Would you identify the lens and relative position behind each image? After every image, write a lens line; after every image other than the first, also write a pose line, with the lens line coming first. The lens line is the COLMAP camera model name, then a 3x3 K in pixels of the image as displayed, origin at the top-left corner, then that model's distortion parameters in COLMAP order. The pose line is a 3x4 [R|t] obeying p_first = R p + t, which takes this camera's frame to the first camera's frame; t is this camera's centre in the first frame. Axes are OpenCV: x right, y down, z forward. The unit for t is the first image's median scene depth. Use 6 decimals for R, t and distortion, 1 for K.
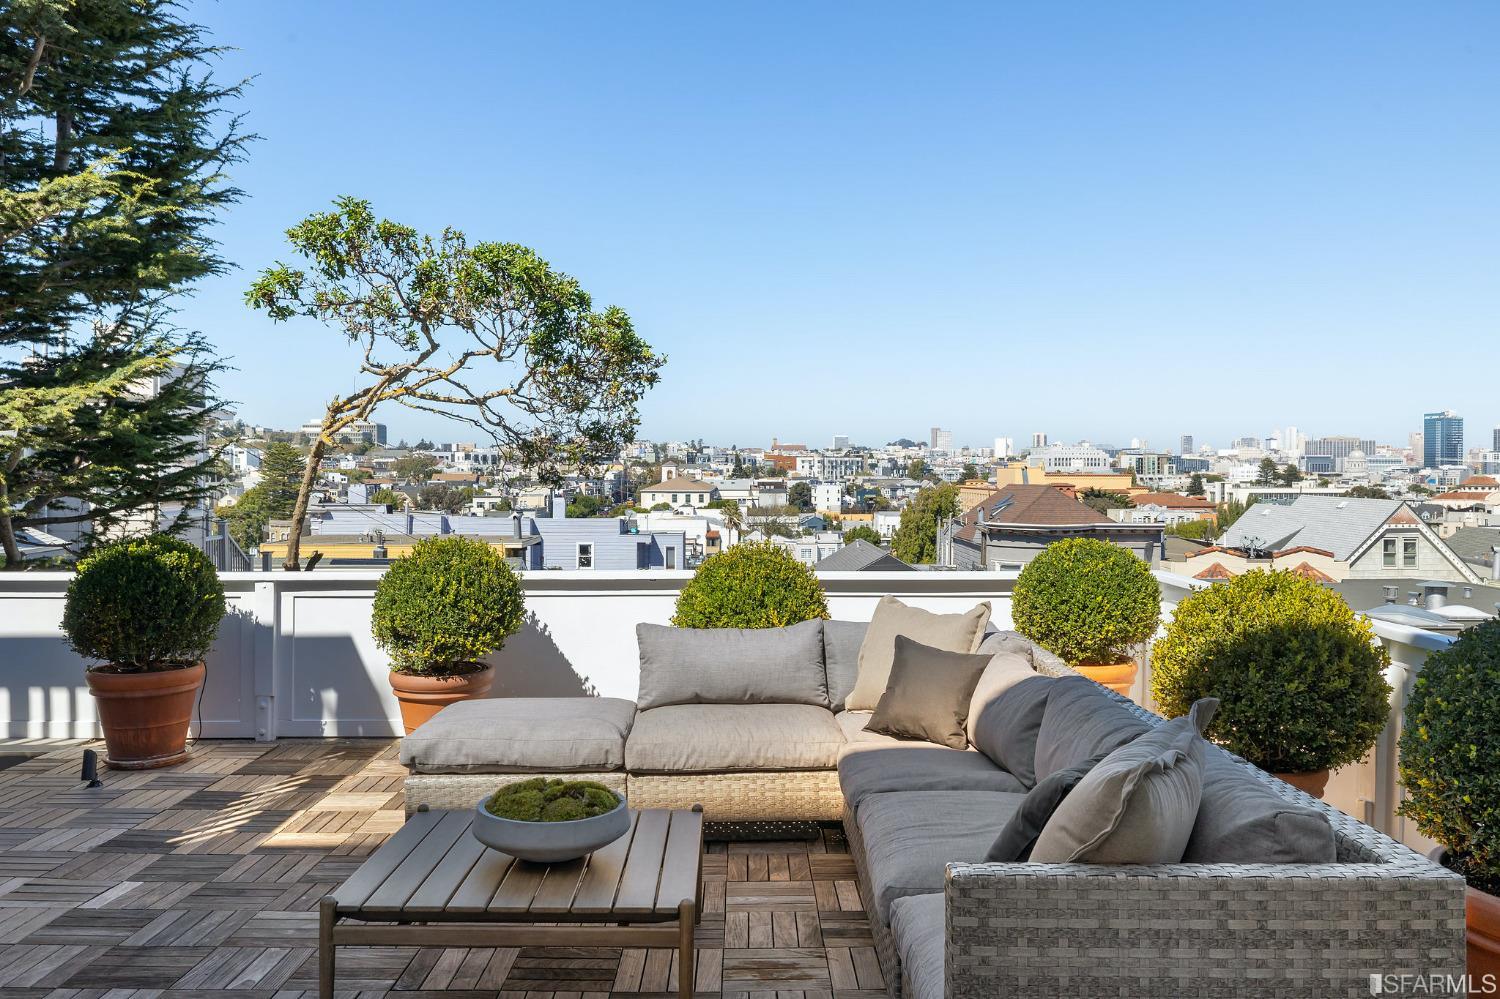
lens RADIAL K [[1162.6, 0, 749.7], [0, 1162.6, 478.9], [0, 0, 1]] dist [-0.003244, 0.002715]
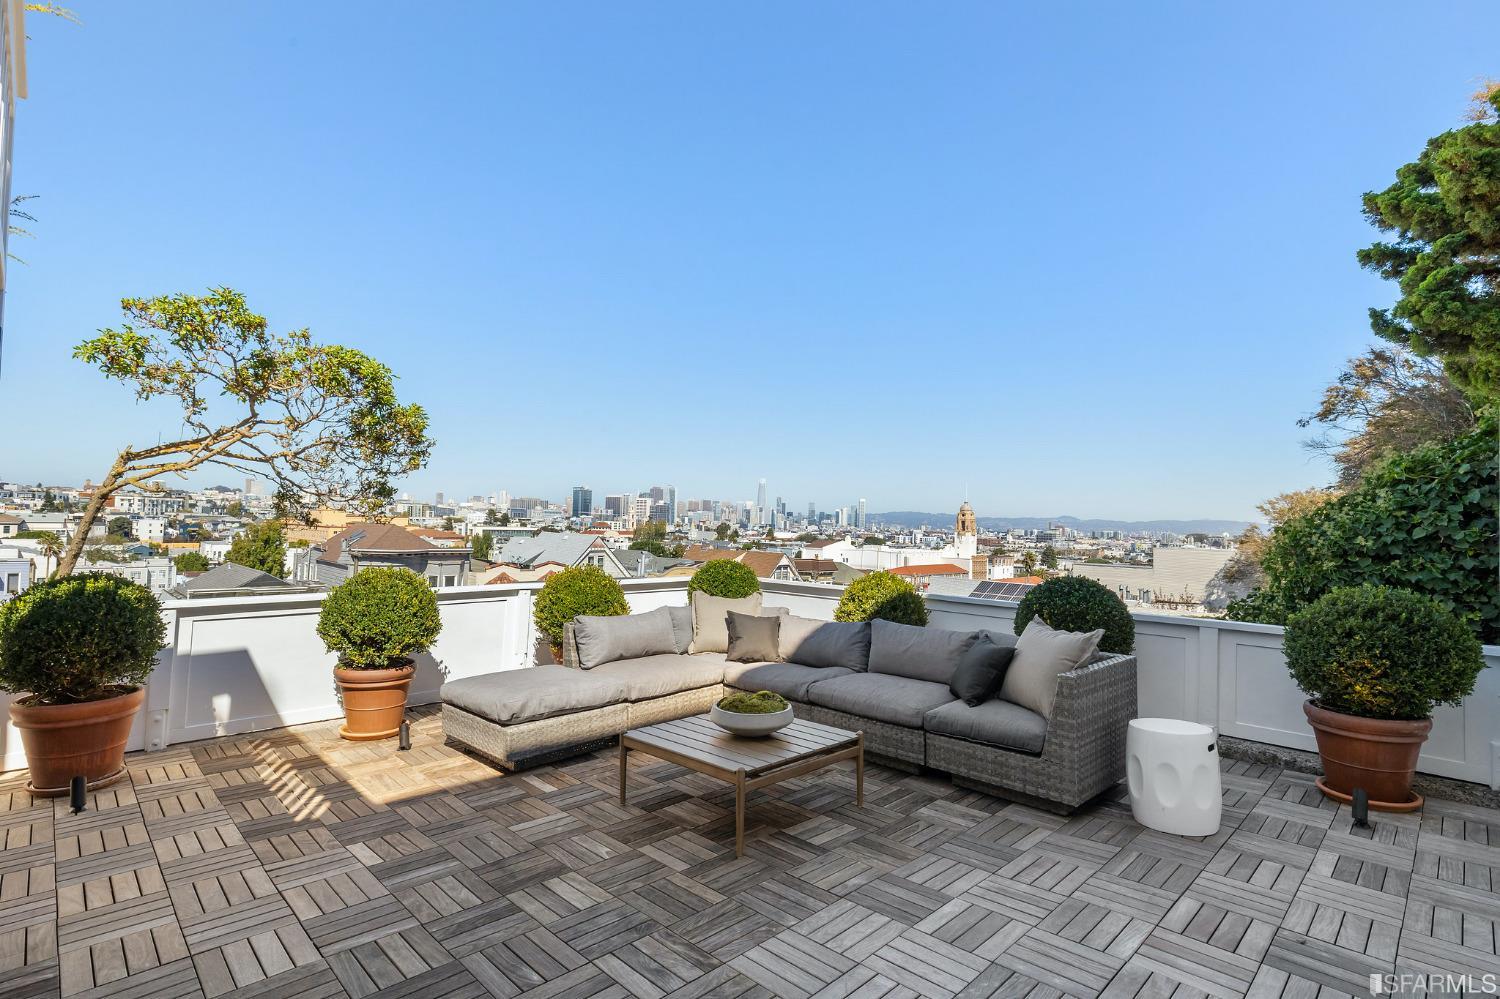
lens RADIAL K [[715.6, 0, 750.0], [0, 715.6, 499.5], [0, 0, 1]] dist [0.010274, -0.000015]
pose [[0.721396, 0.039782, 0.691379, -0.540523], [-0.019456, 0.999119, -0.037190, -0.005659], [-0.692250, 0.013377, 0.721534, 0.090462]]
